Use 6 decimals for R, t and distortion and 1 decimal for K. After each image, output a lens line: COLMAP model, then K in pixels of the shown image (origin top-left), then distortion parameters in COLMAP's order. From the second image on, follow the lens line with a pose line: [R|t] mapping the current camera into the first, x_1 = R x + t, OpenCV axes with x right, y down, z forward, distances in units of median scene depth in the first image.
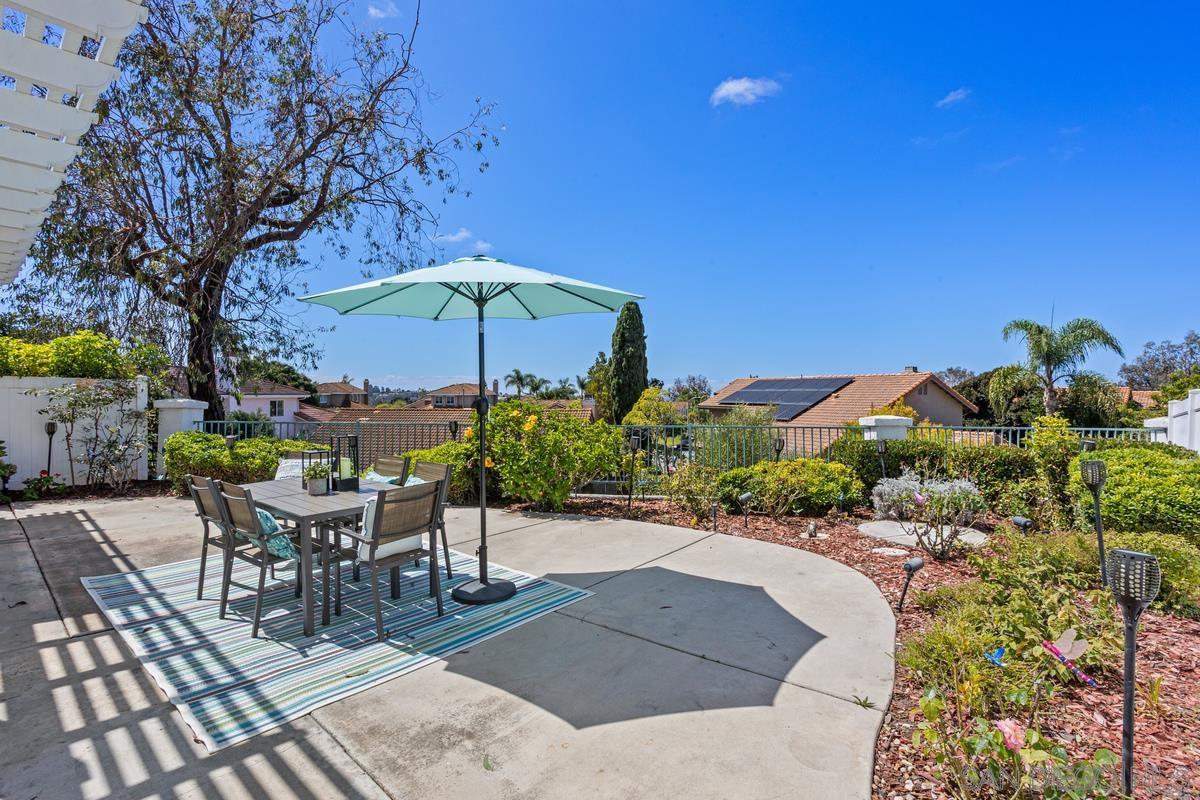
lens RADIAL K [[582.4, 0, 588.4], [0, 582.4, 402.0], [0, 0, 1]] dist [-0.040777, 0.021343]
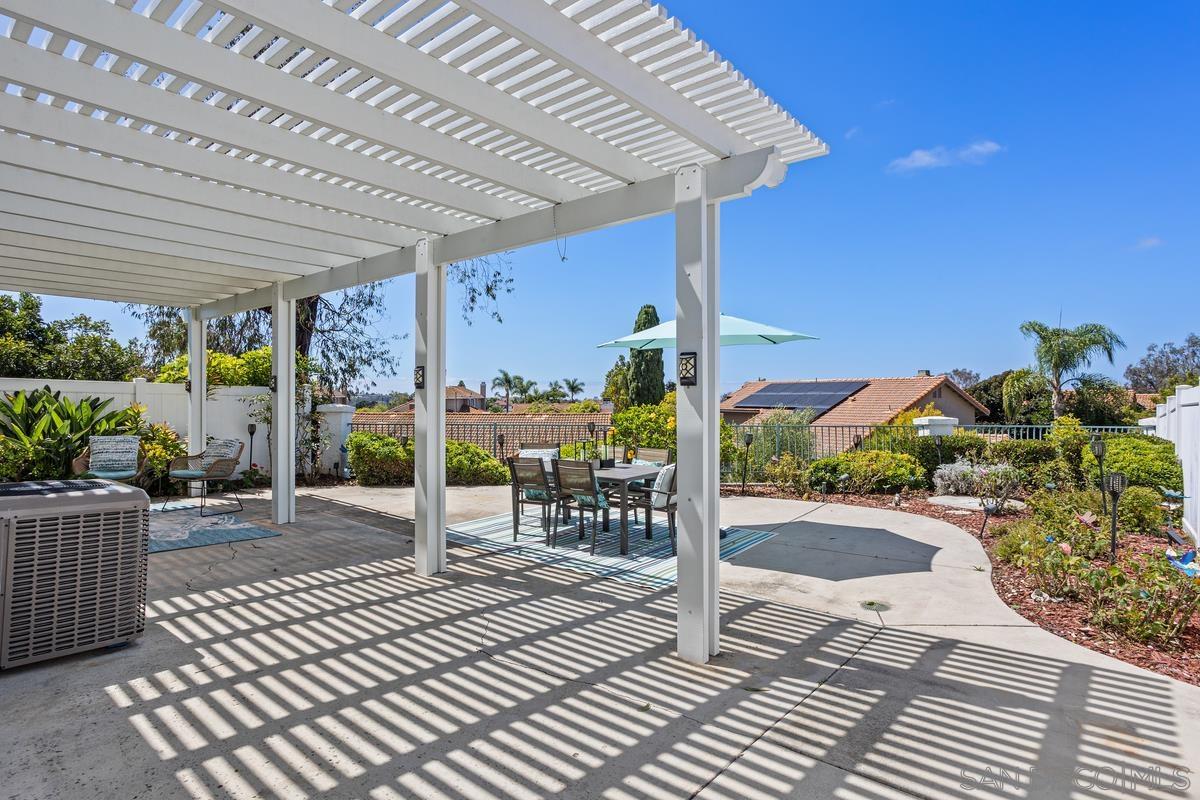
lens RADIAL K [[615.4, 0, 602.0], [0, 615.4, 400.9], [0, 0, 1]] dist [-0.026922, 0.011640]
pose [[0.999285, -0.001688, 0.037760, -0.126101], [0.001964, 0.999972, -0.007269, -0.000796], [-0.037747, 0.007338, 0.999260, -0.143215]]
